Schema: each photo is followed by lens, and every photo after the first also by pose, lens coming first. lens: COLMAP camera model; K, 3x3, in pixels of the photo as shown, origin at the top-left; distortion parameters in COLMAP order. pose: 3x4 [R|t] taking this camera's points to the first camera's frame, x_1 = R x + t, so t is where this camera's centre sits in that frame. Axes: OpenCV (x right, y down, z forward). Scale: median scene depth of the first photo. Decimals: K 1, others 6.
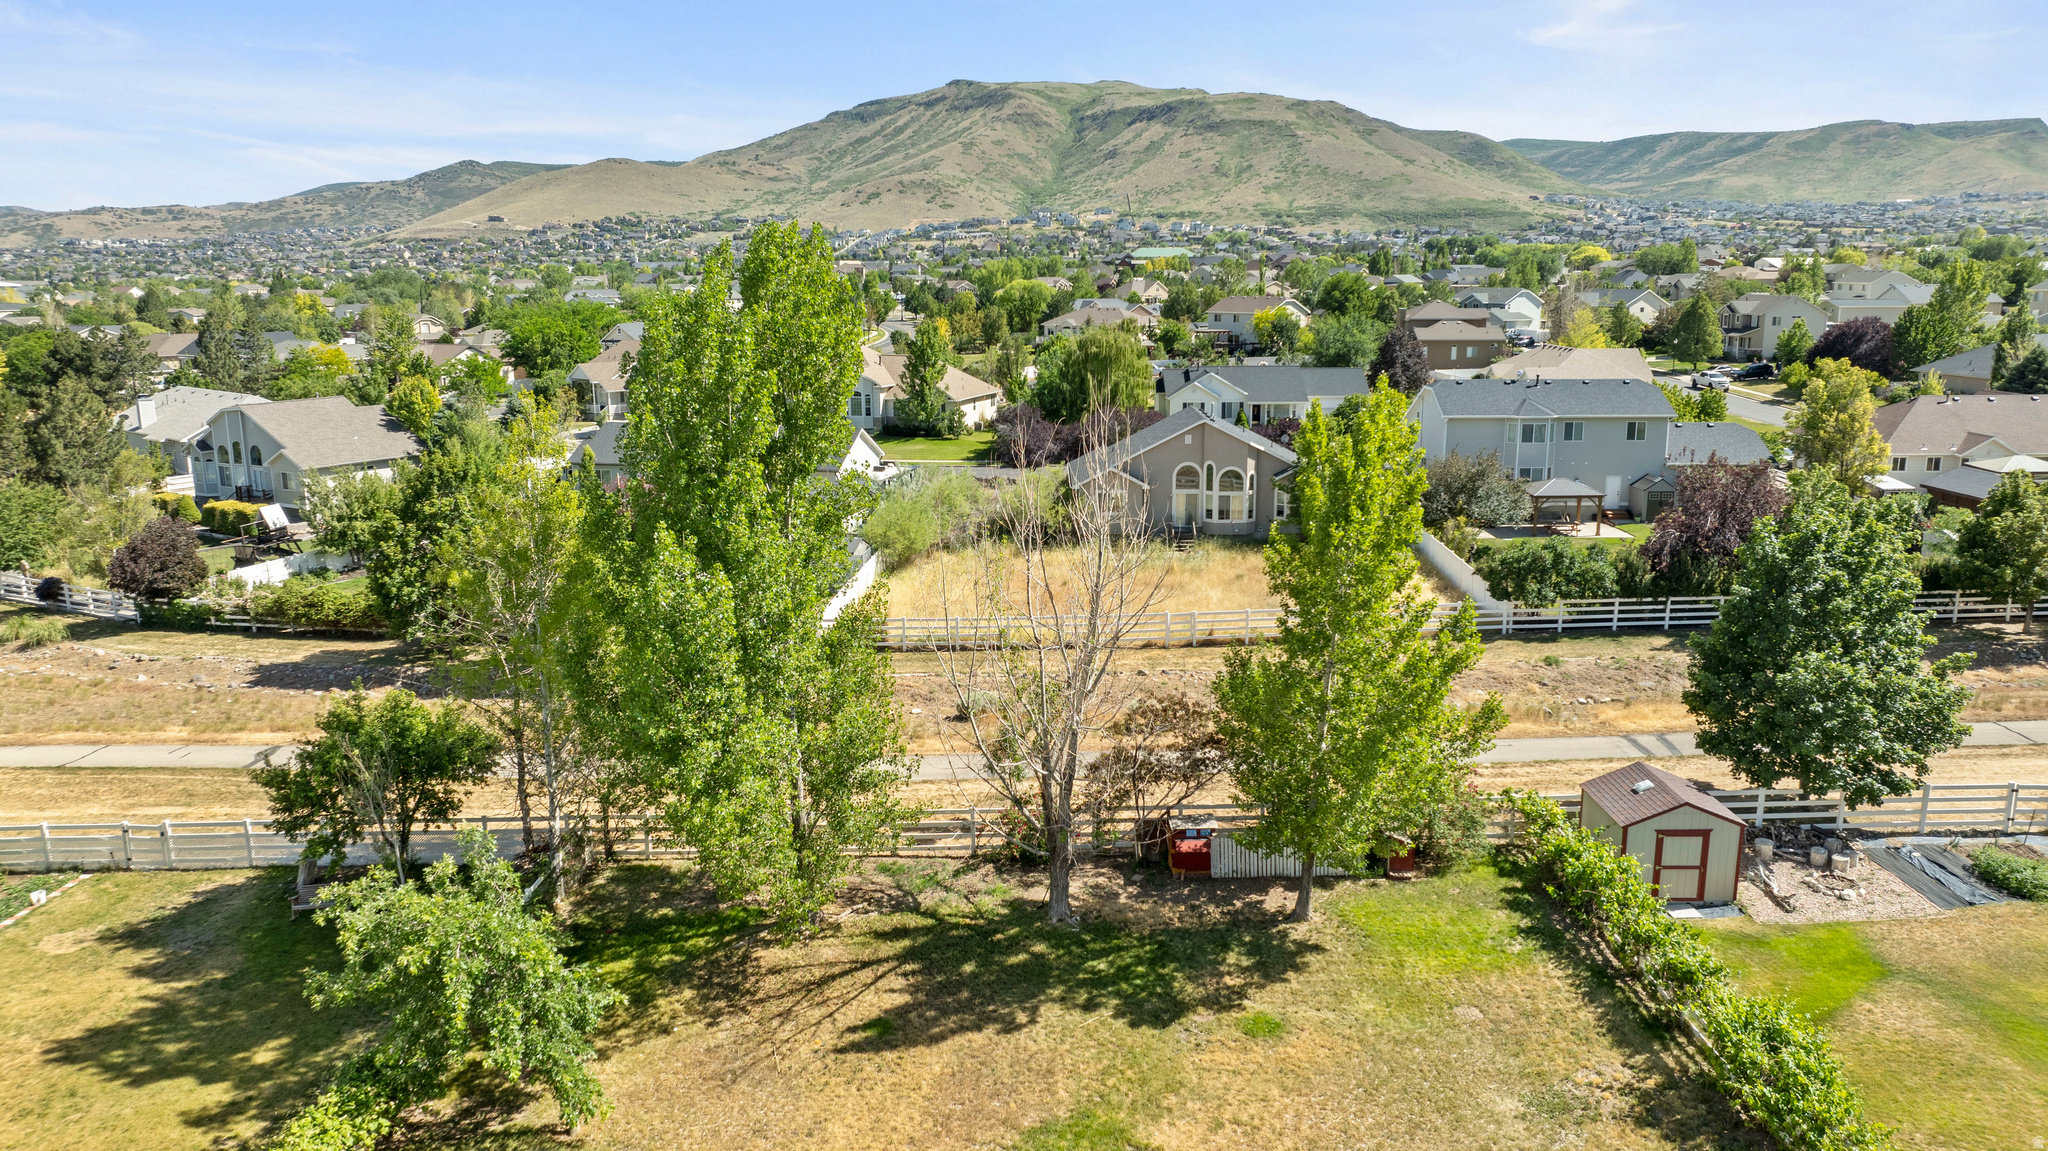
lens RADIAL K [[1429.8, 0, 1035.3], [0, 1429.8, 575.0], [0, 0, 1]] dist [-0.029807, 0.026950]
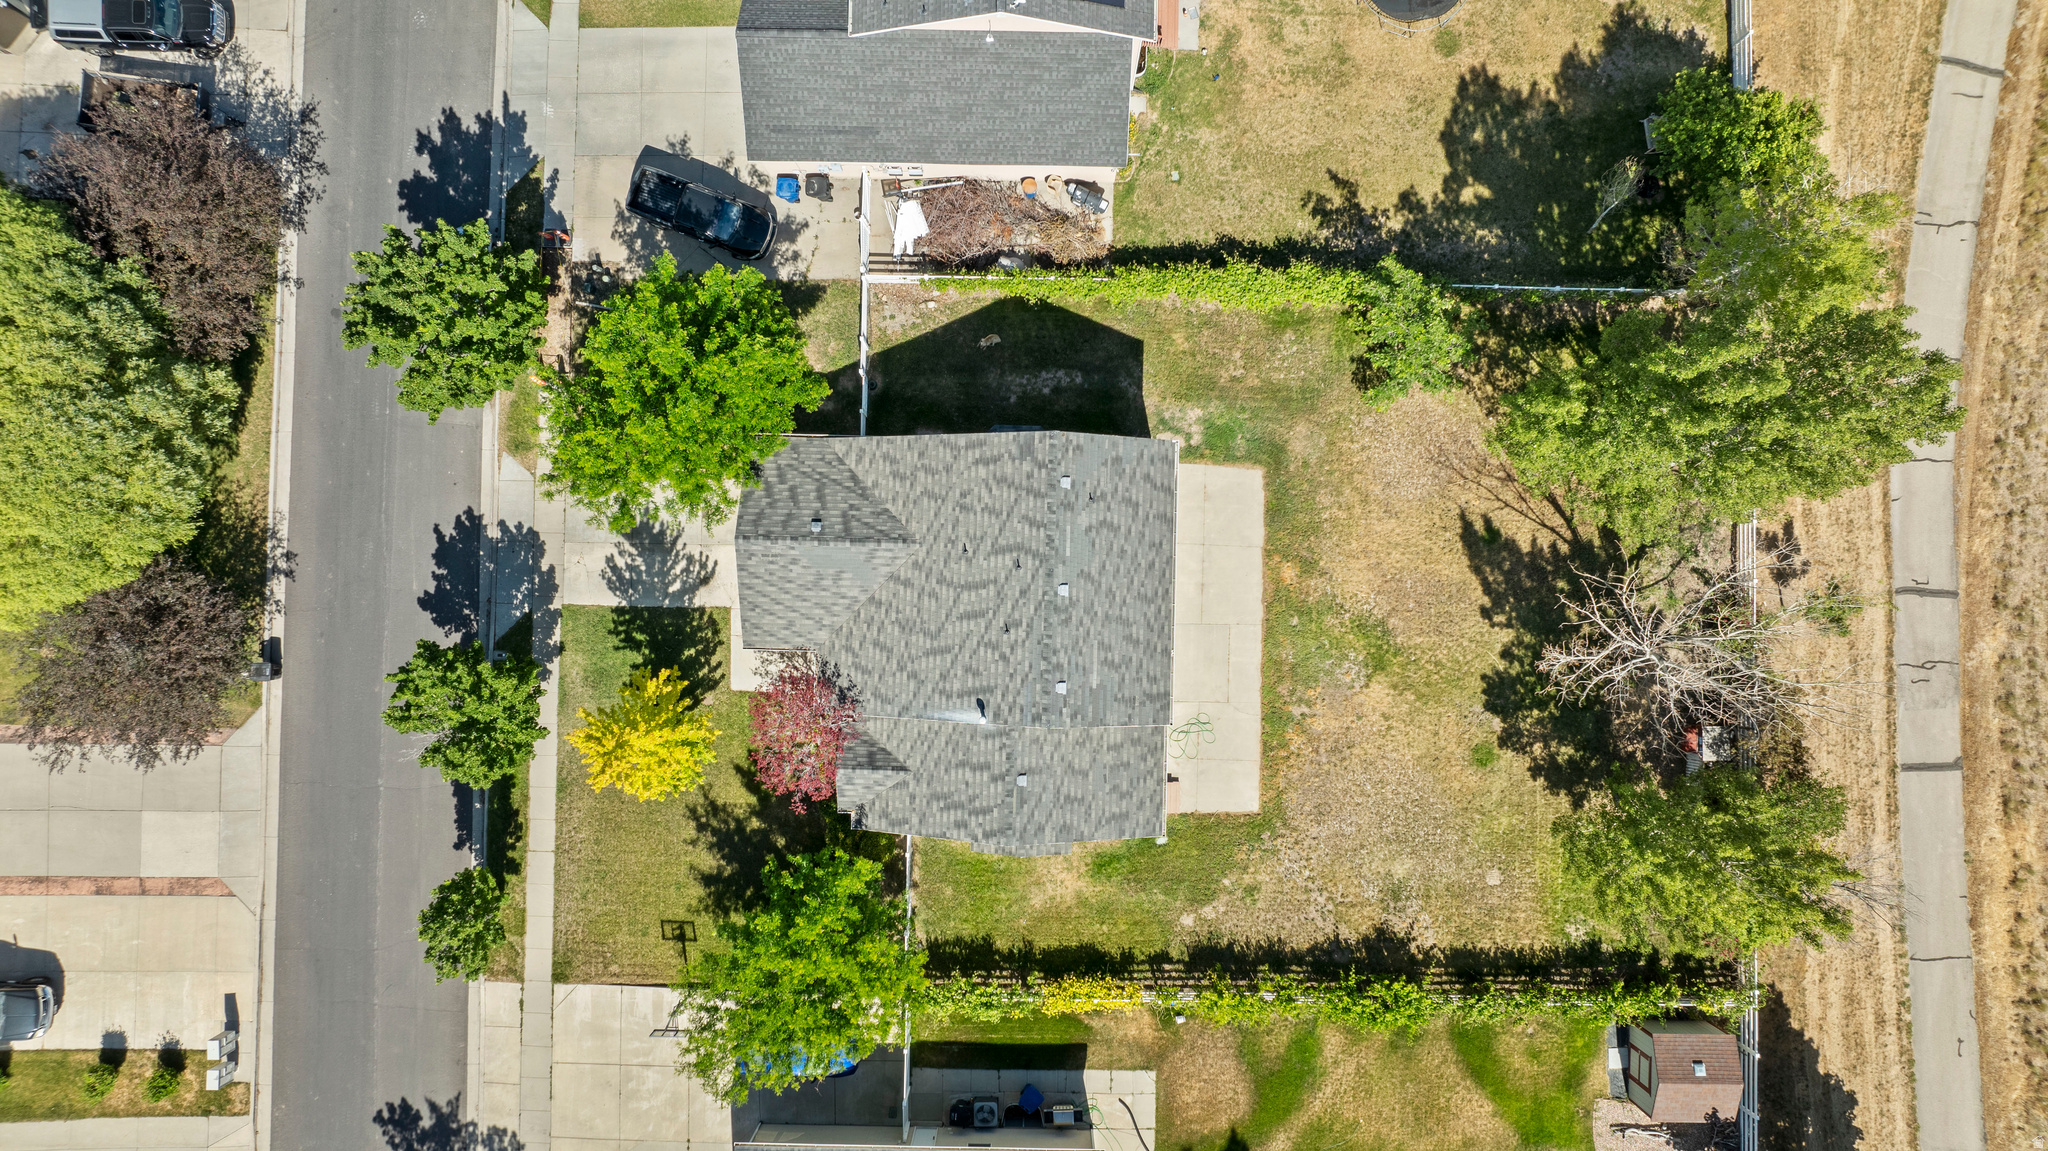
lens RADIAL K [[1429.8, 0, 1017.7], [0, 1429.8, 556.9], [0, 0, 1]] dist [-0.029807, 0.026950]
pose [[-0.005786, 0.999937, -0.009598, -0.007983], [-0.185572, 0.008357, 0.982595, -0.159538], [0.982614, 0.007466, 0.185512, 0.013861]]
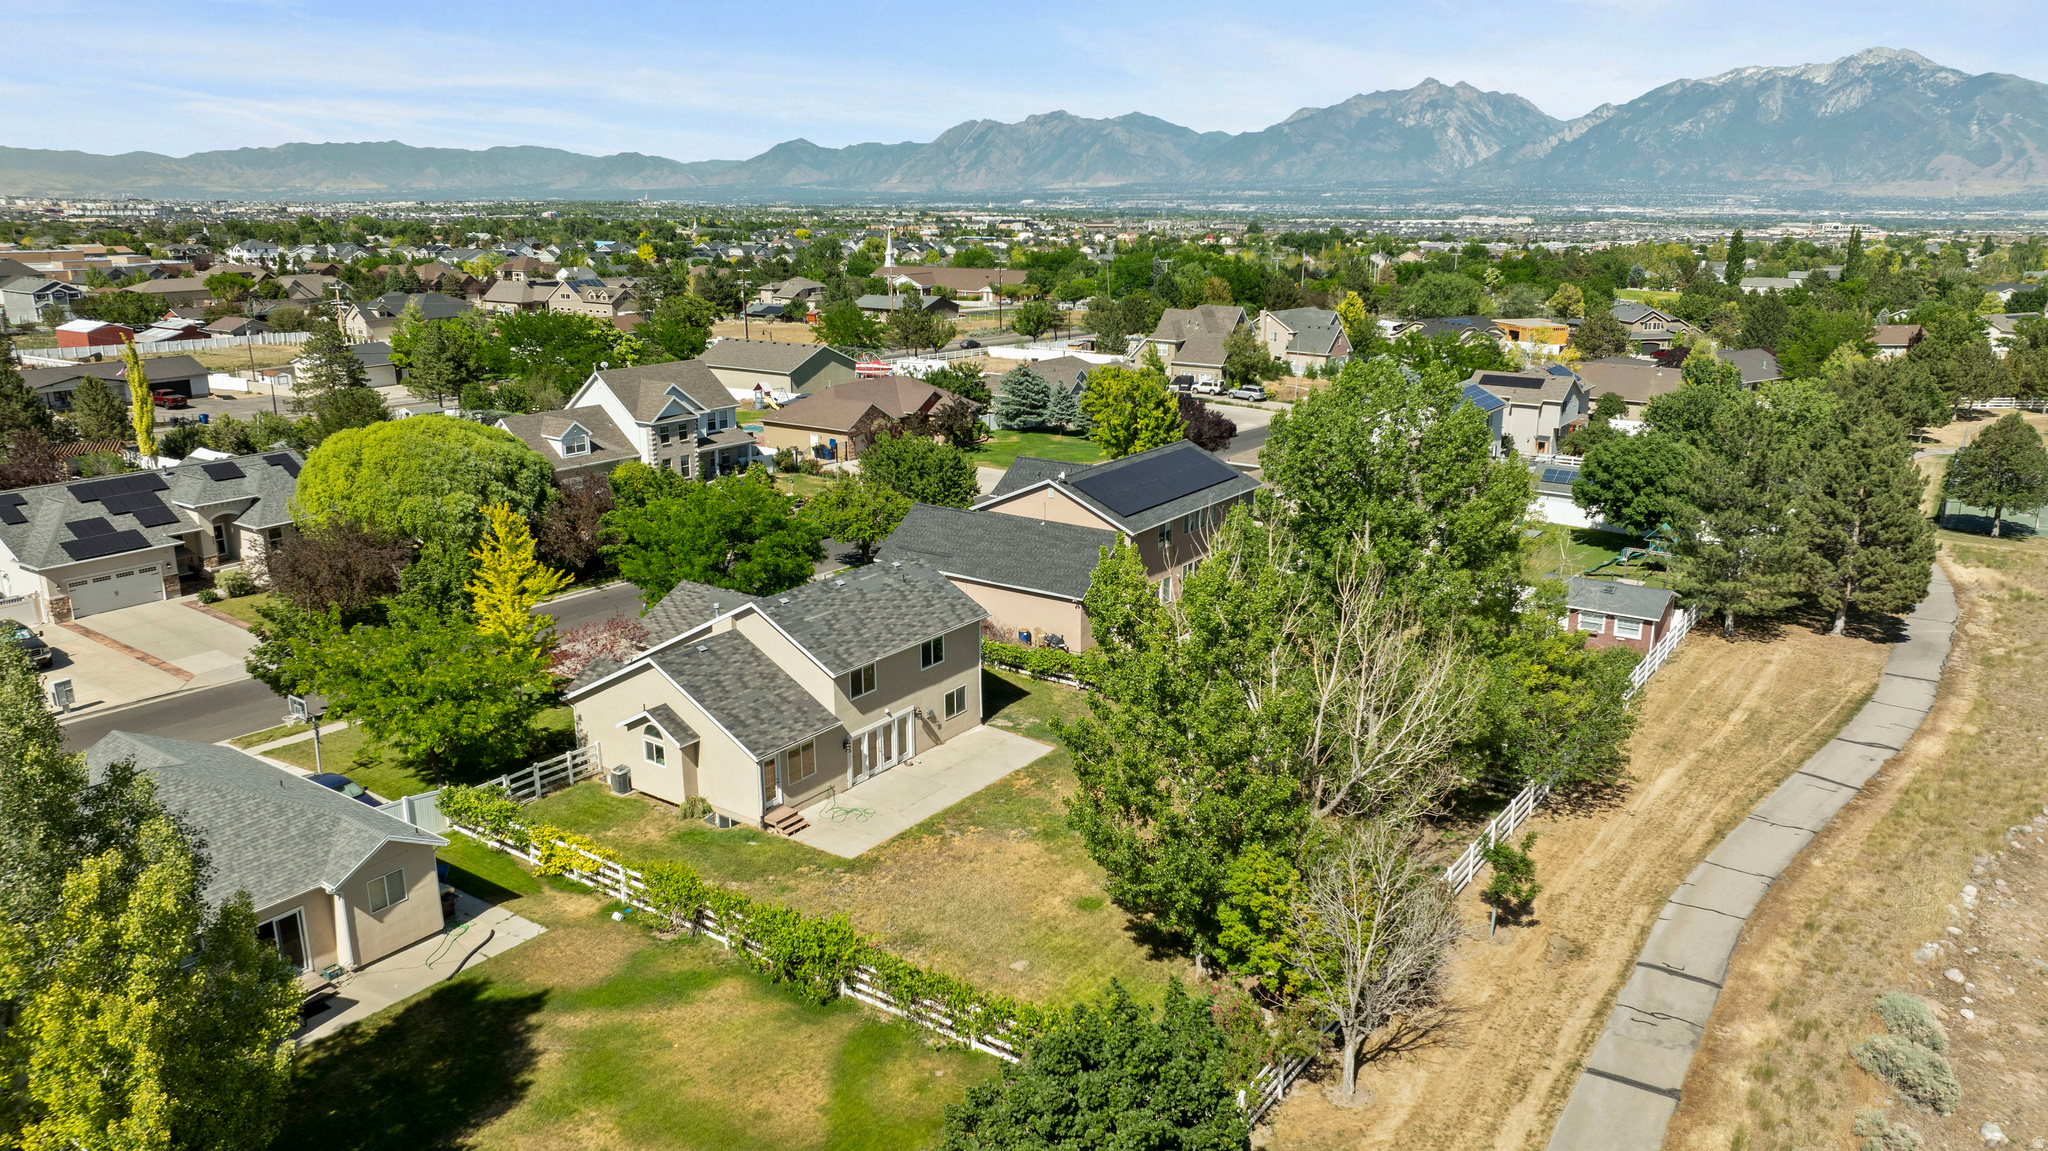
lens RADIAL K [[1429.8, 0, 1030.2], [0, 1429.8, 569.5], [0, 0, 1]] dist [-0.029807, 0.026950]
pose [[-0.563650, 0.213112, -0.798049, 0.163945], [-0.160709, 0.919389, 0.359021, -0.067335], [0.810229, 0.330616, -0.483964, 0.192576]]
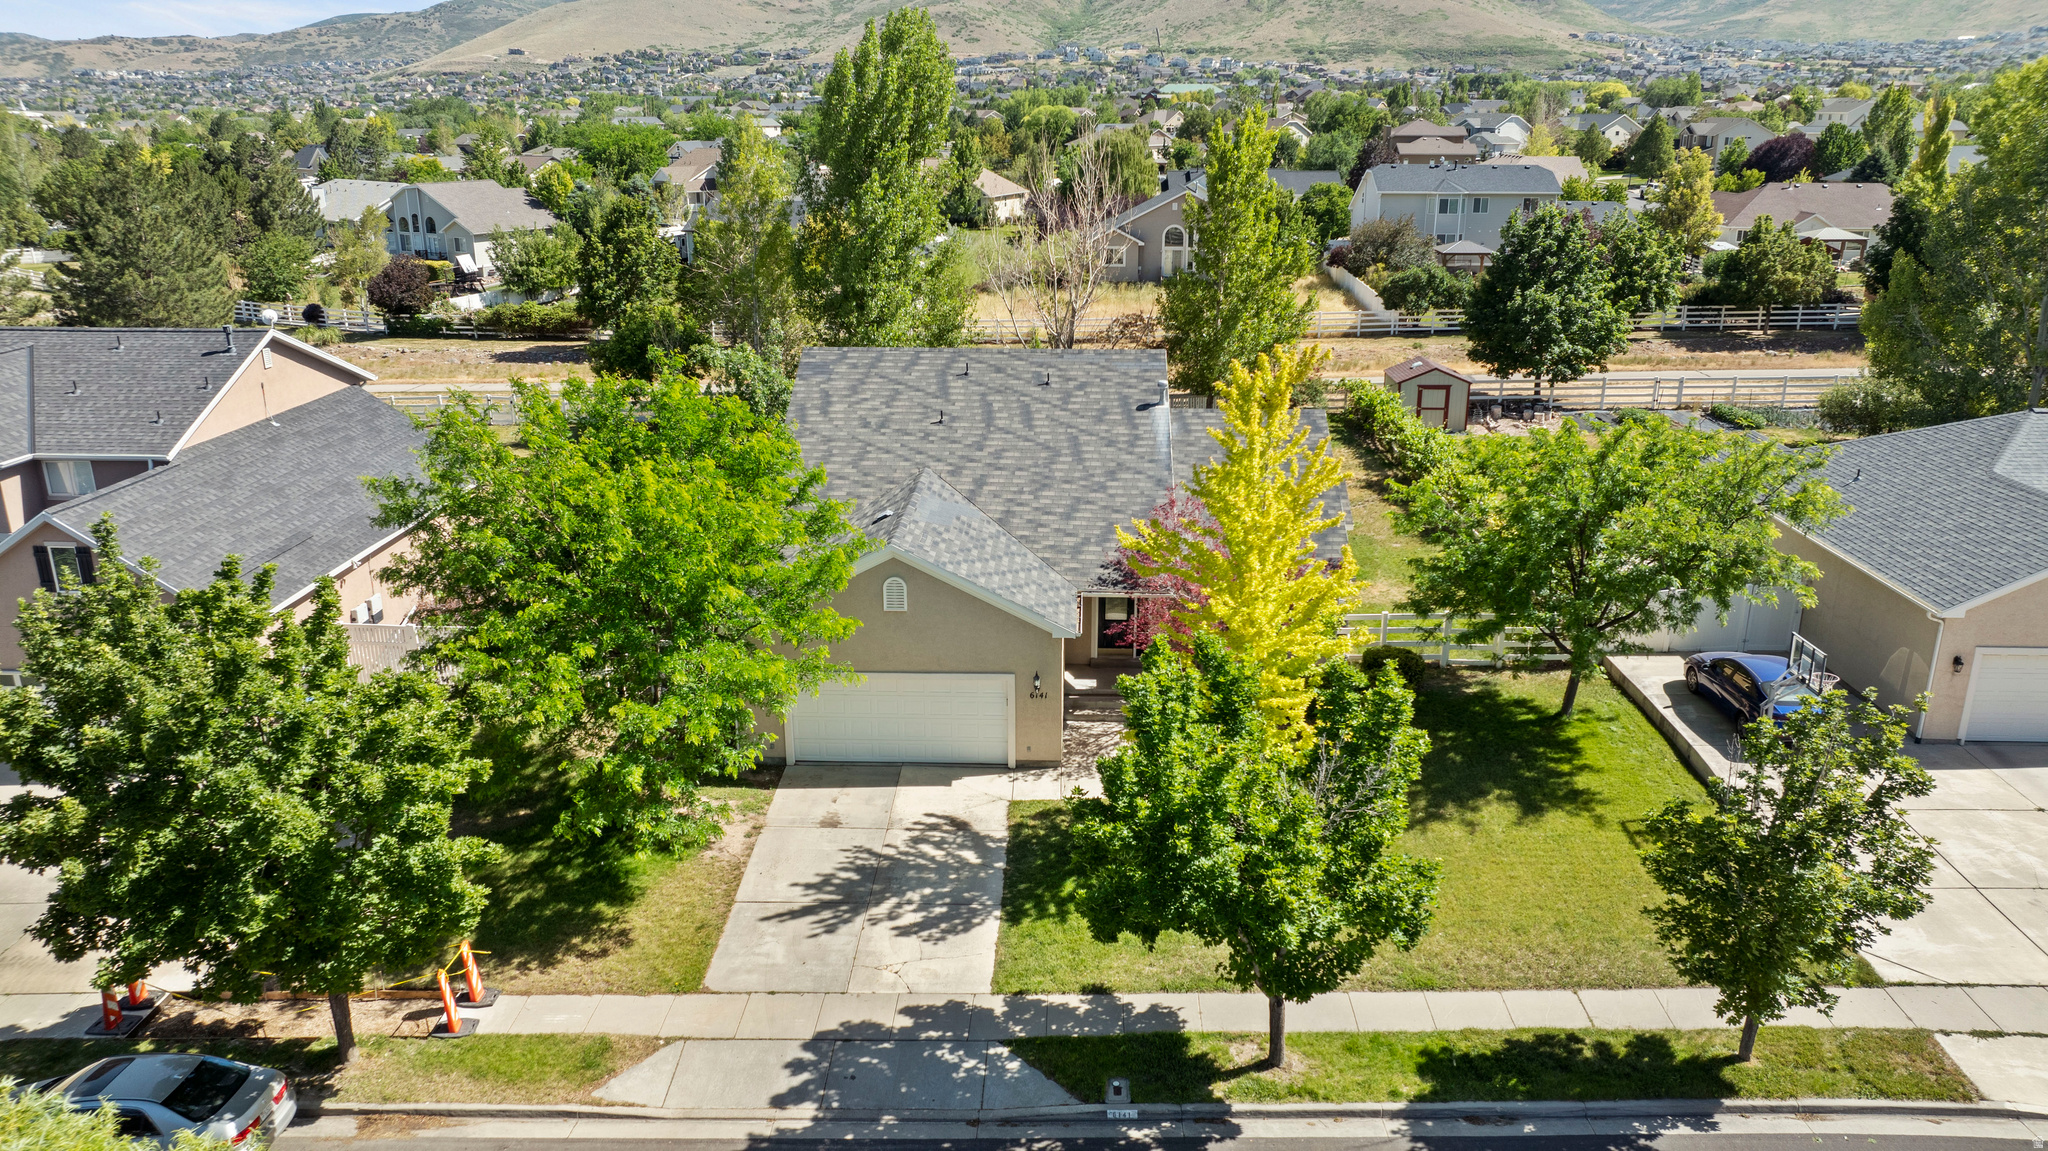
lens RADIAL K [[1429.8, 0, 1032.7], [0, 1429.8, 573.2], [0, 0, 1]] dist [-0.029807, 0.026950]
pose [[0.999788, 0.011789, -0.016857, 0.001539], [-0.009977, 0.994547, 0.103813, 0.034588], [0.017989, -0.103623, 0.994454, -0.107352]]
